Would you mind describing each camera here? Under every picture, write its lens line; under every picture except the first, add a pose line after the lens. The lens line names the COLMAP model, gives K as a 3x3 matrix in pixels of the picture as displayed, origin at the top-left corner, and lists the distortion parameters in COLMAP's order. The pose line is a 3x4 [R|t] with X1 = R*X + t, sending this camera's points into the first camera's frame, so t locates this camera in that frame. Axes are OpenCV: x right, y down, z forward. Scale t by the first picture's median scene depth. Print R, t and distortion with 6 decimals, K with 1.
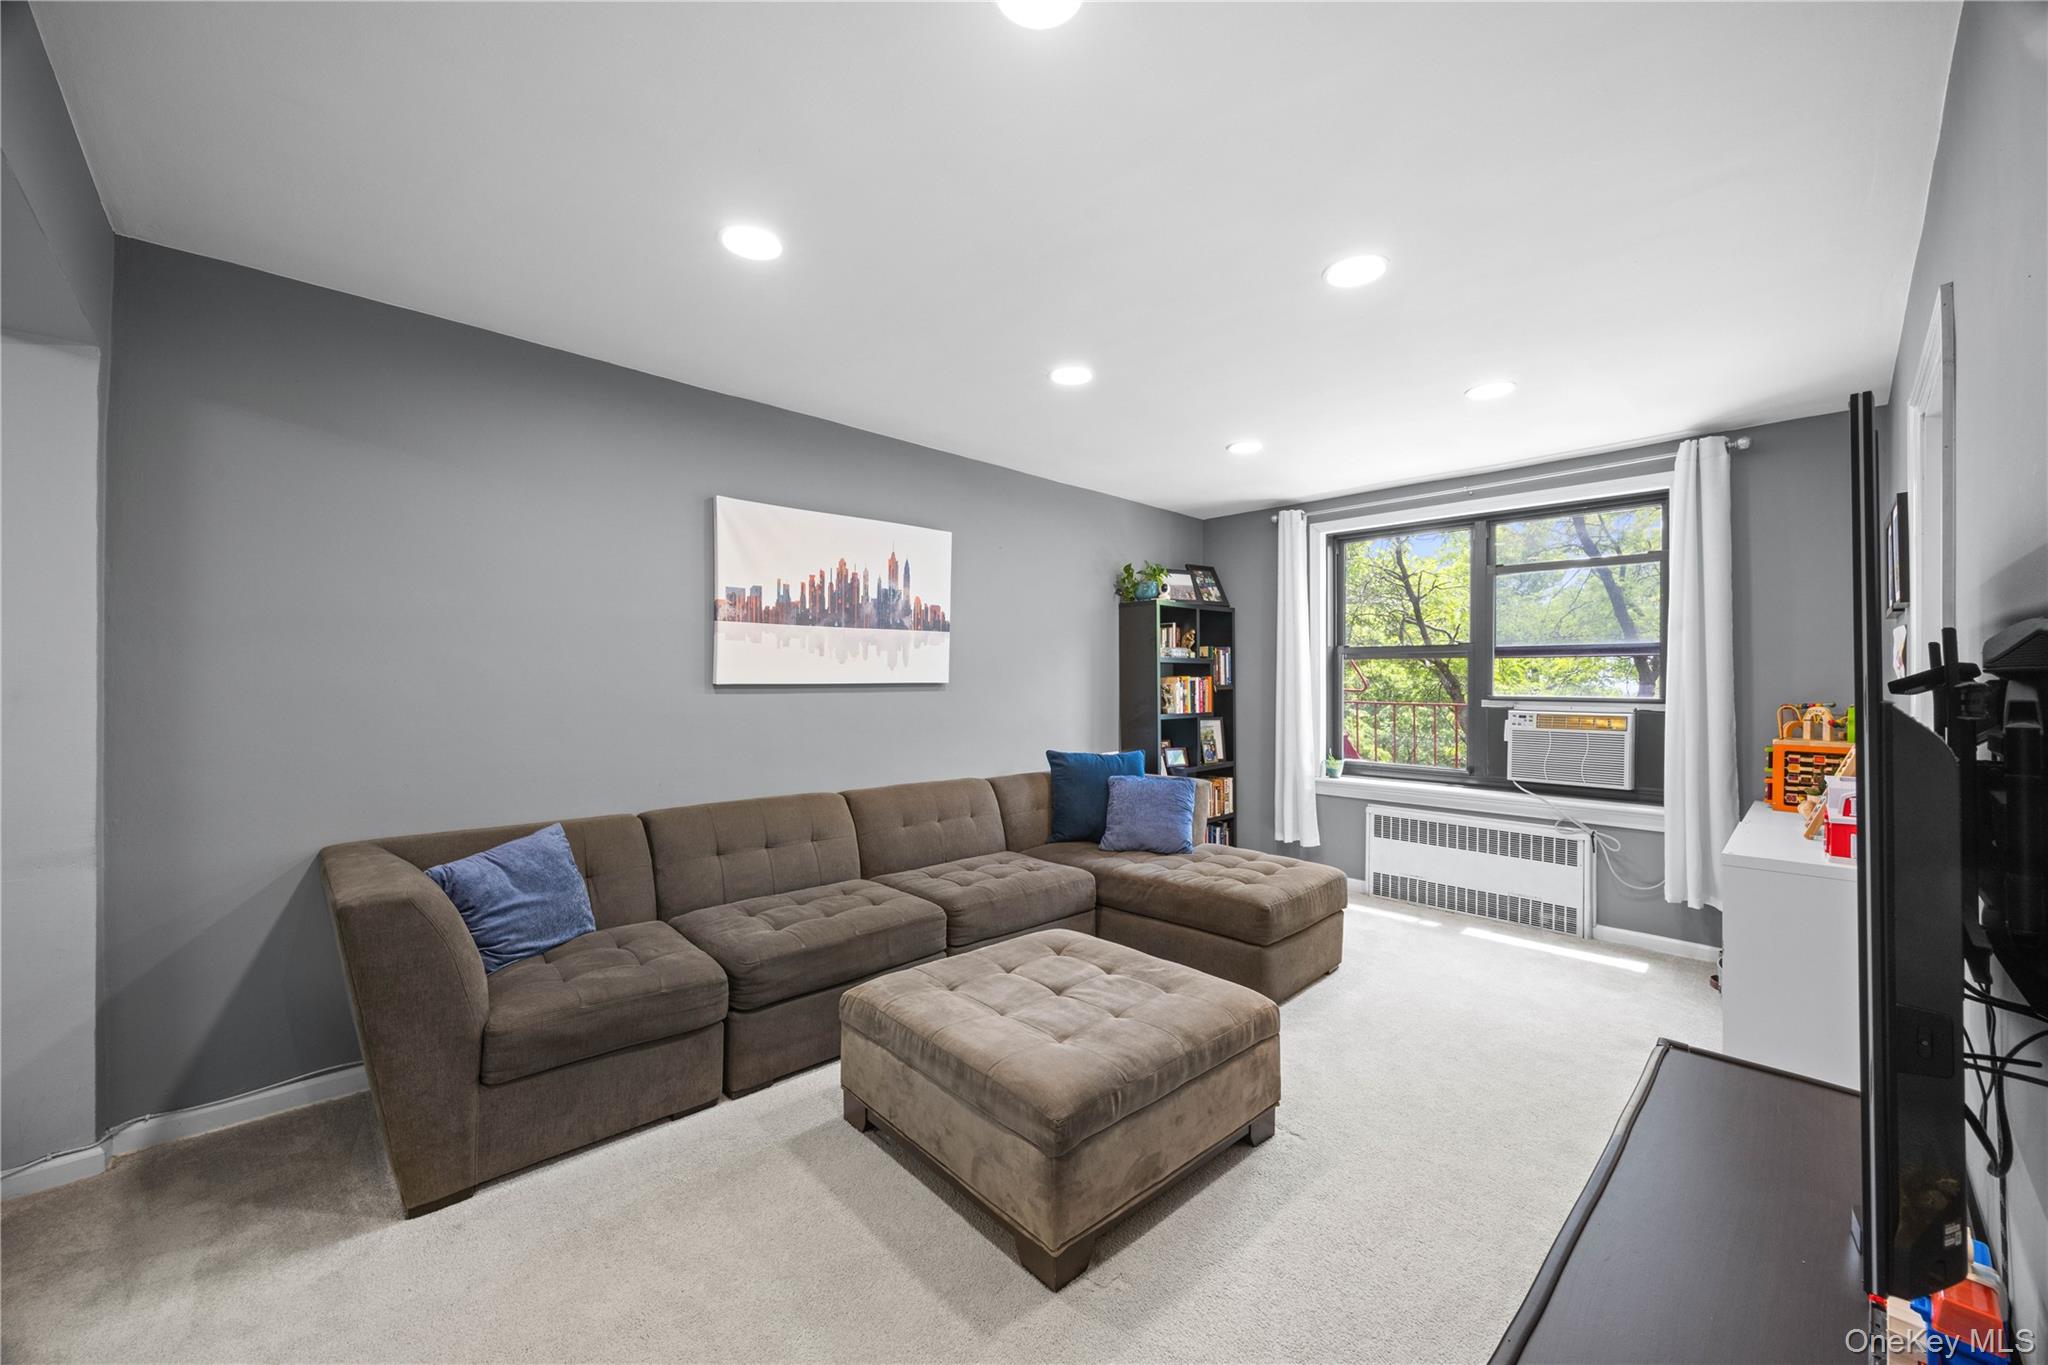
lens RADIAL K [[789.4, 0, 1024.0], [0, 789.4, 677.0], [0, 0, 1]] dist [-0.002686, 0.000689]
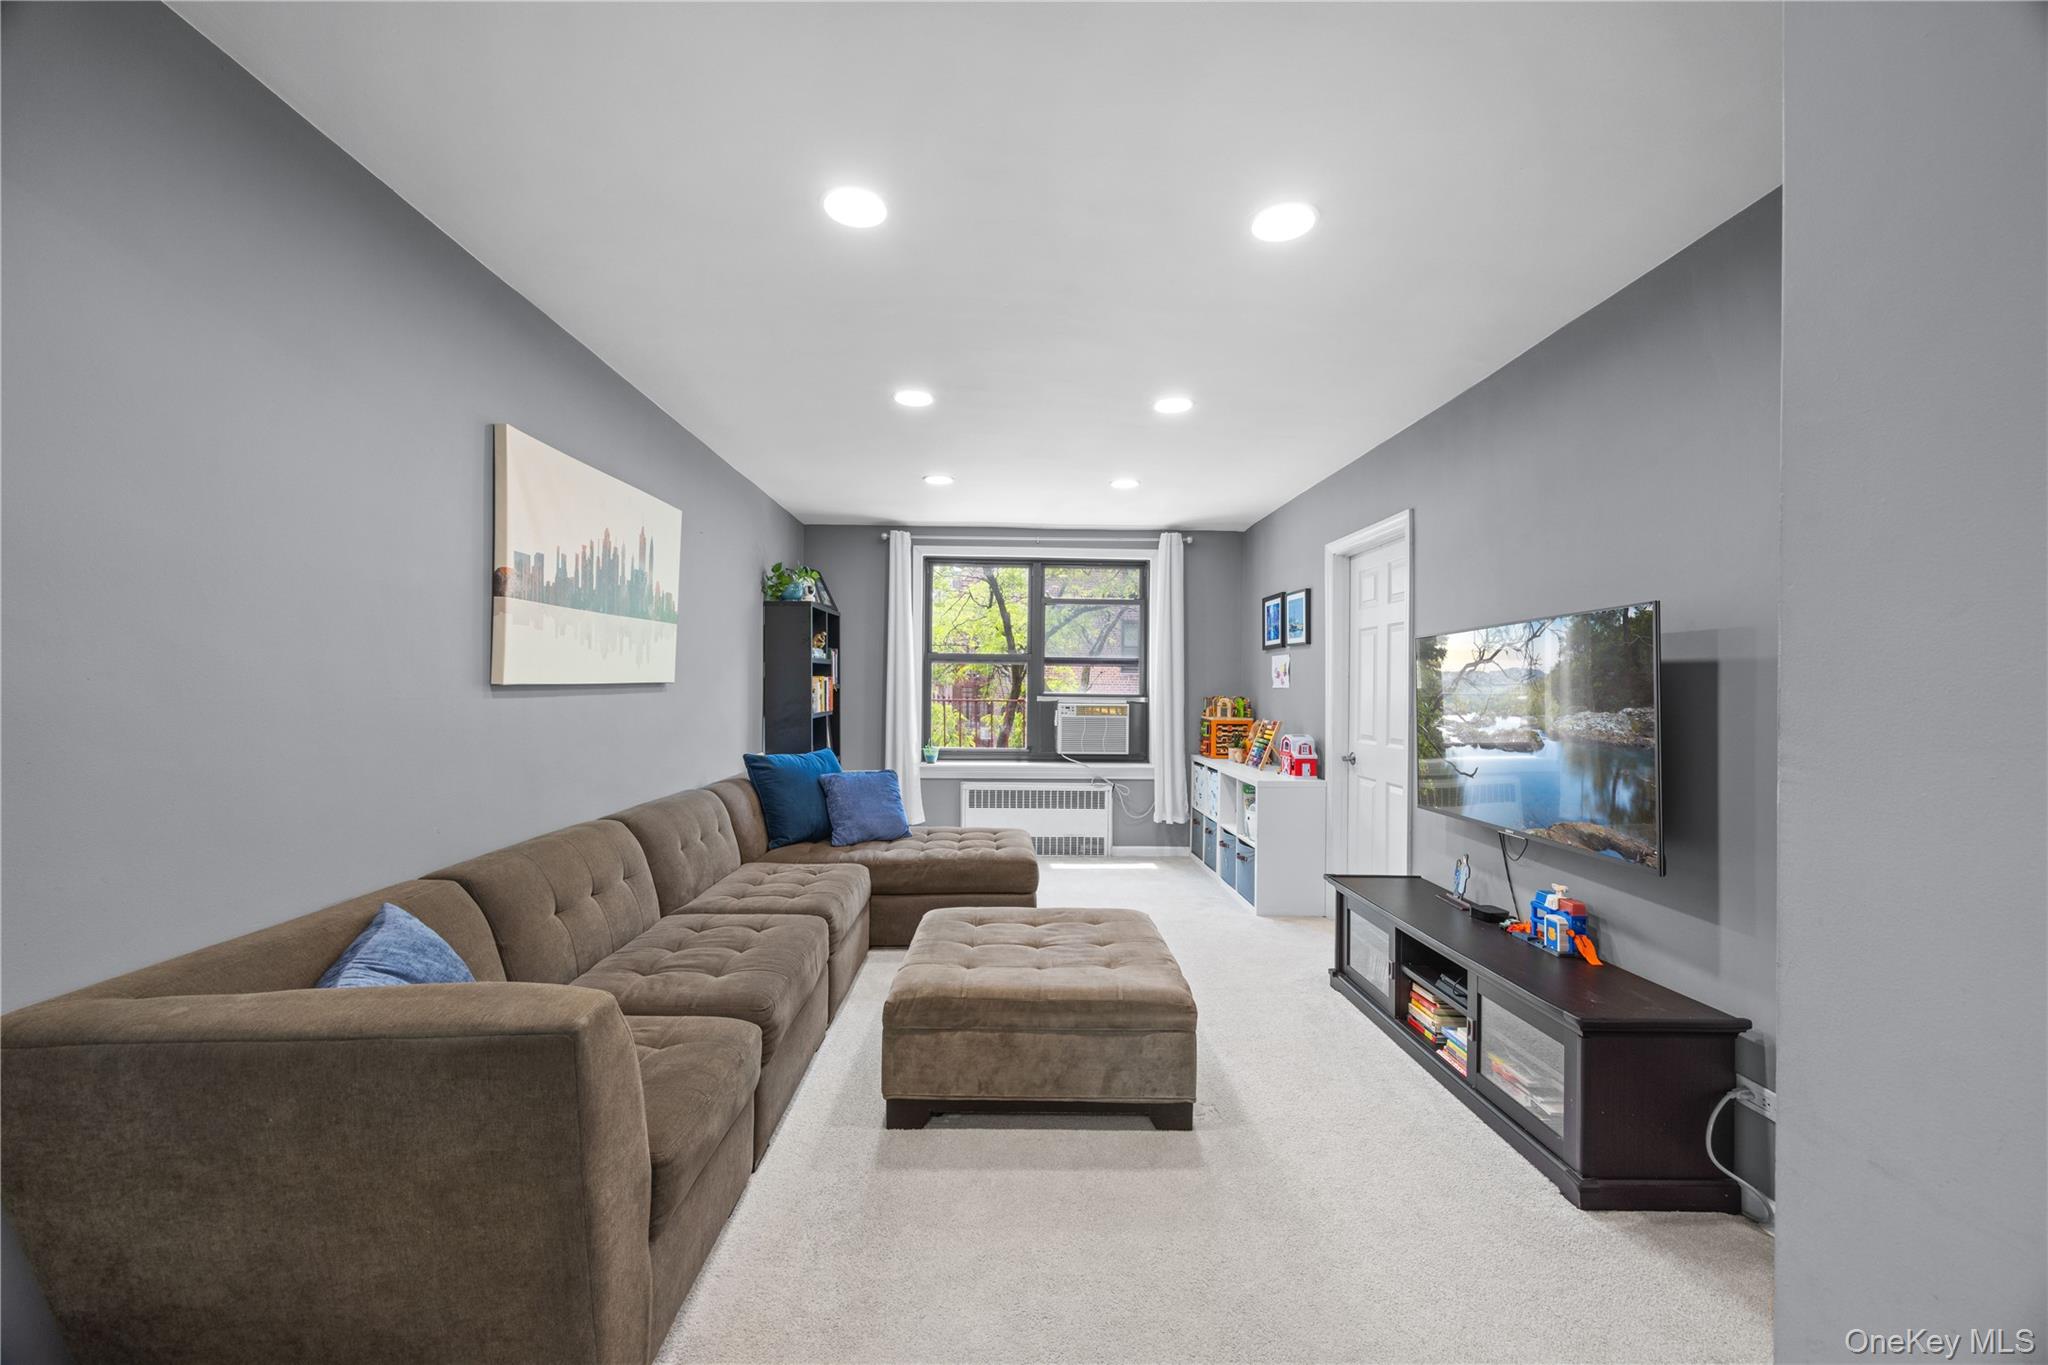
lens RADIAL K [[789.4, 0, 1034.9], [0, 789.4, 680.1], [0, 0, 1]] dist [-0.002686, 0.000689]
pose [[0.662114, 0.005296, 0.749385, -0.496890], [-0.010617, 0.999941, 0.002314, -0.001541], [-0.749328, -0.009488, 0.662131, 0.128166]]
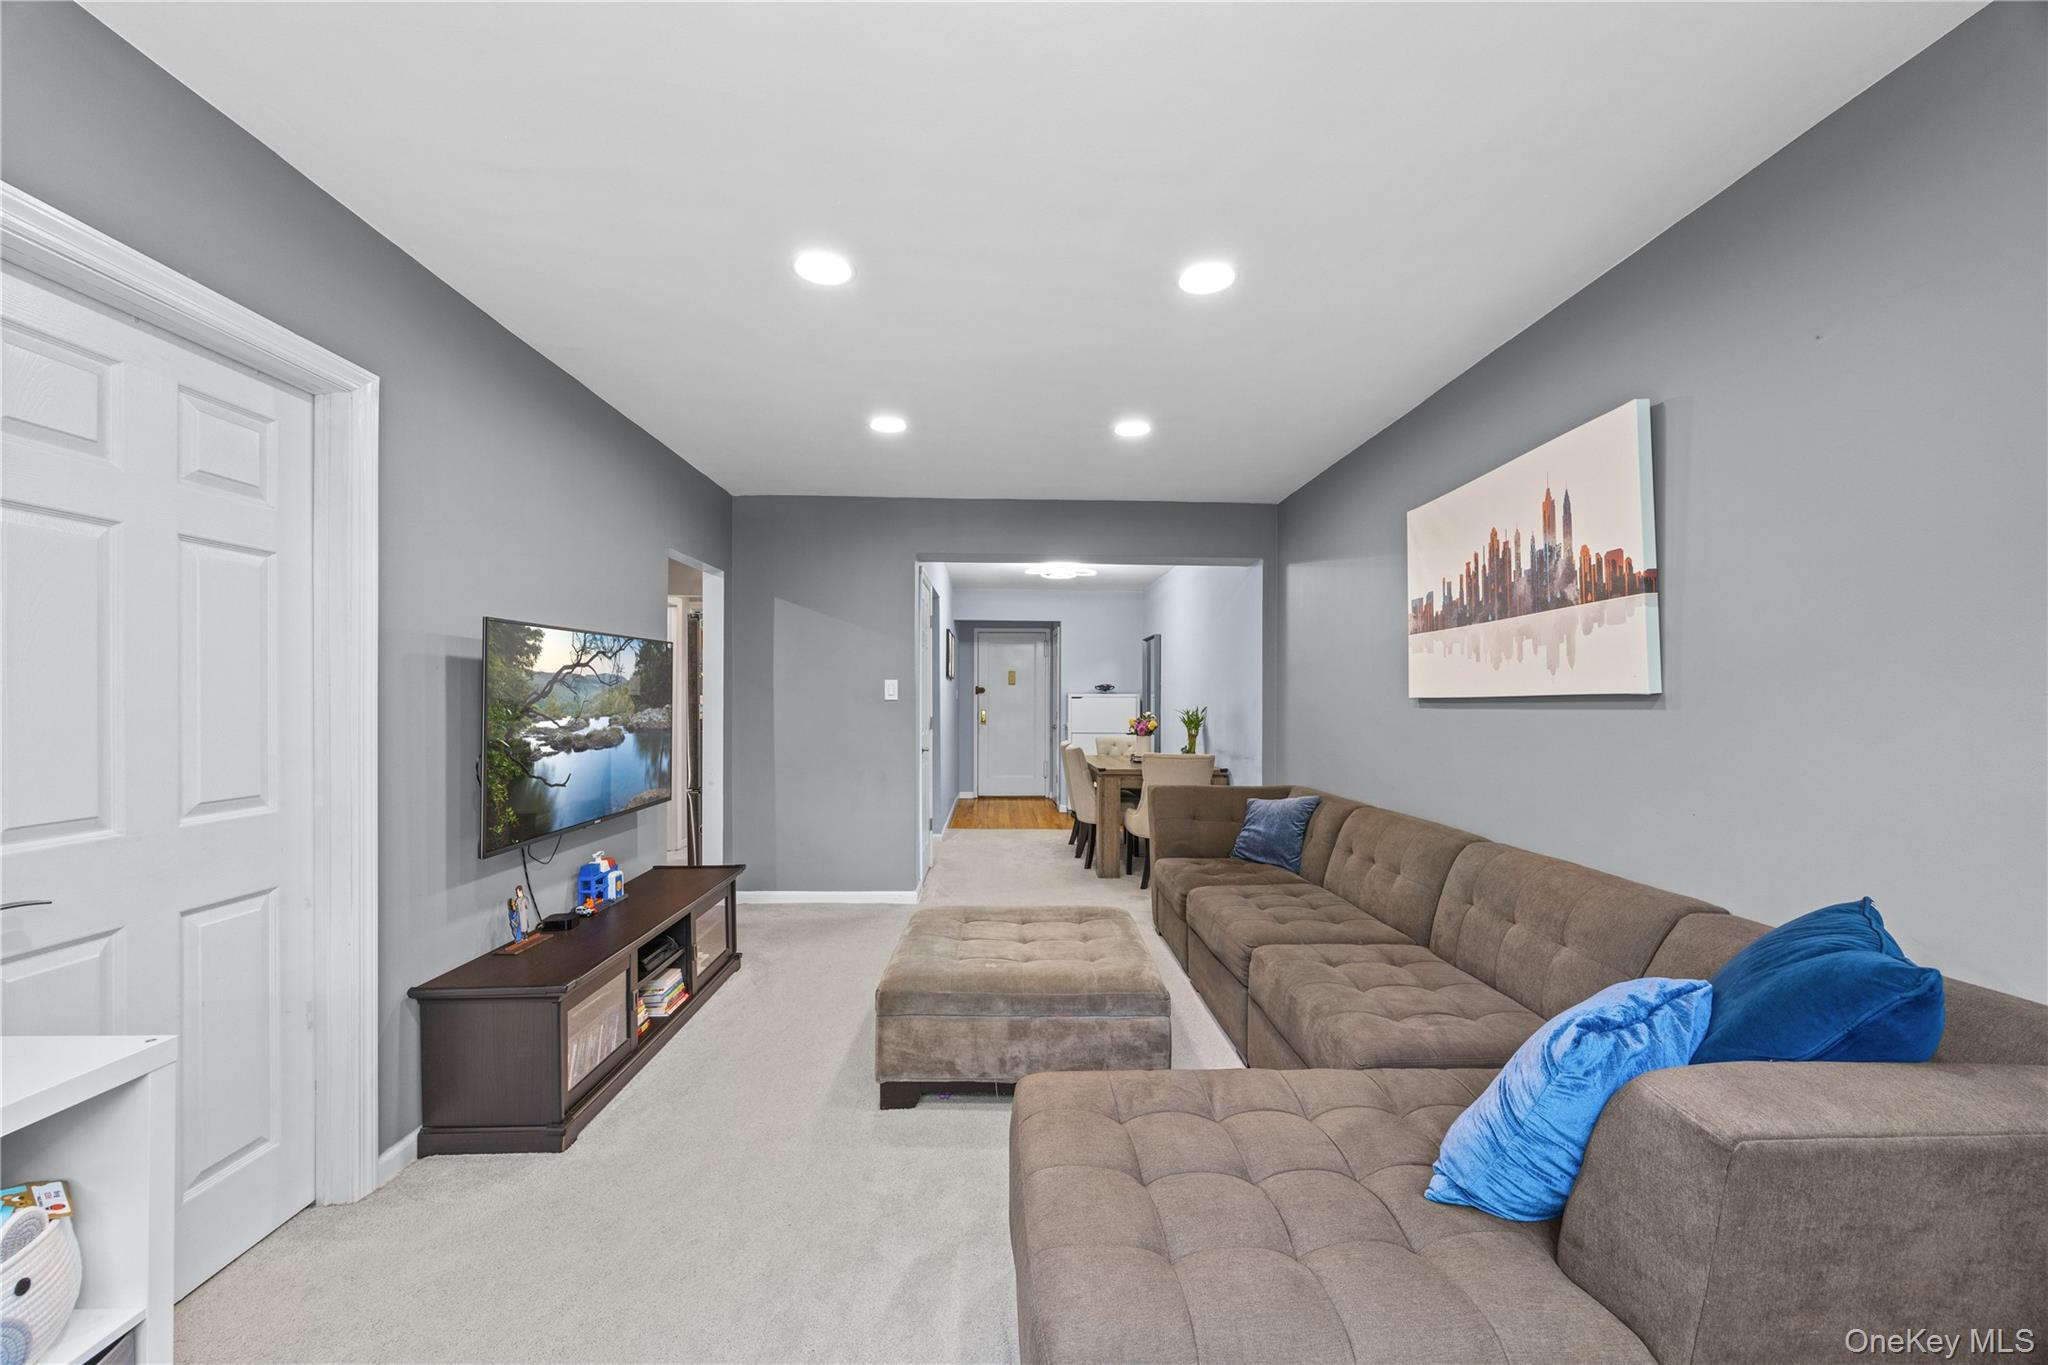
lens RADIAL K [[789.4, 0, 1023.2], [0, 789.4, 698.4], [0, 0, 1]] dist [-0.002686, 0.000689]
pose [[-0.674179, -0.007986, -0.738524, 0.563000], [-0.001181, 0.999952, -0.009735, 0.016340], [0.738567, -0.005691, -0.674156, 1.073750]]
